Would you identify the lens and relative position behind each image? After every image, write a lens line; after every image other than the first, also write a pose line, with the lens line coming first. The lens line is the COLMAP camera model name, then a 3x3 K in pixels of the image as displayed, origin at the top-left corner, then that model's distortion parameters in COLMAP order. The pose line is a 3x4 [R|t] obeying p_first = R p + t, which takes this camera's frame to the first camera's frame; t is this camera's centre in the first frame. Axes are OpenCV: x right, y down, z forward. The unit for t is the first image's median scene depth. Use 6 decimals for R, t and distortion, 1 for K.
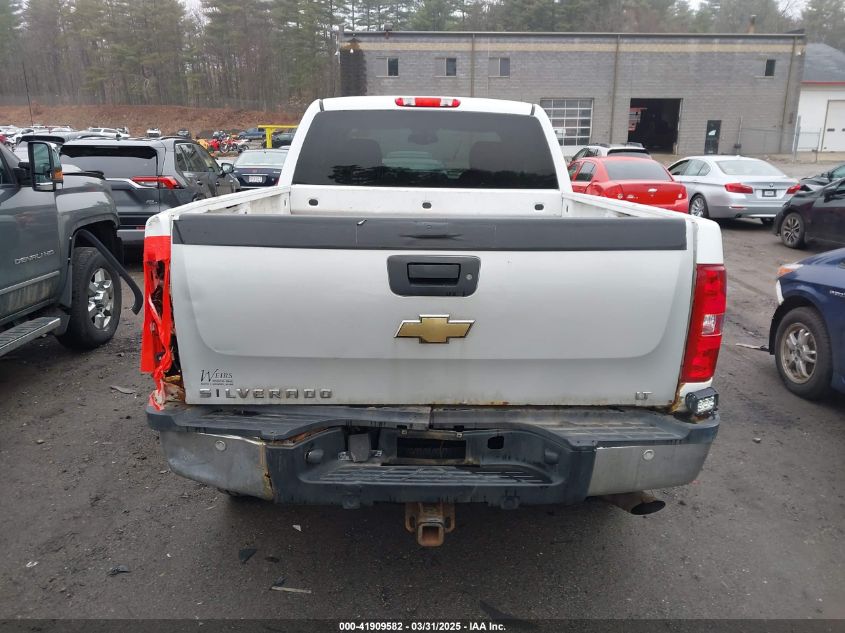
lens RADIAL K [[631.4, 0, 422.5], [0, 631.4, 316.5], [0, 0, 1]] dist [0.133871, -0.197182]
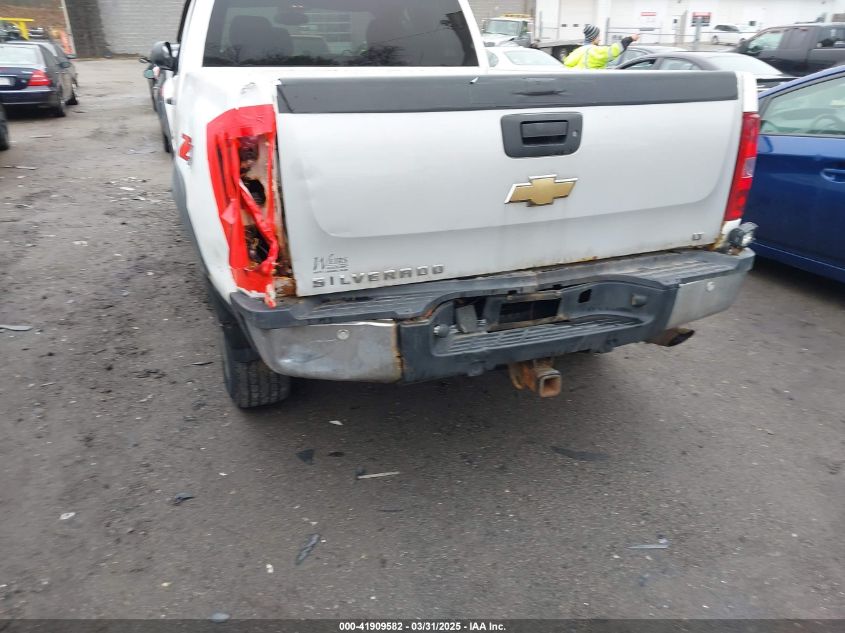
lens RADIAL K [[631.4, 0, 422.5], [0, 631.4, 316.5], [0, 0, 1]] dist [0.133871, -0.197182]
pose [[0.939491, -0.140920, 0.312248, -0.490587], [0.095111, 0.982938, 0.157437, 0.037855], [-0.329106, -0.118213, 0.936864, 0.082438]]
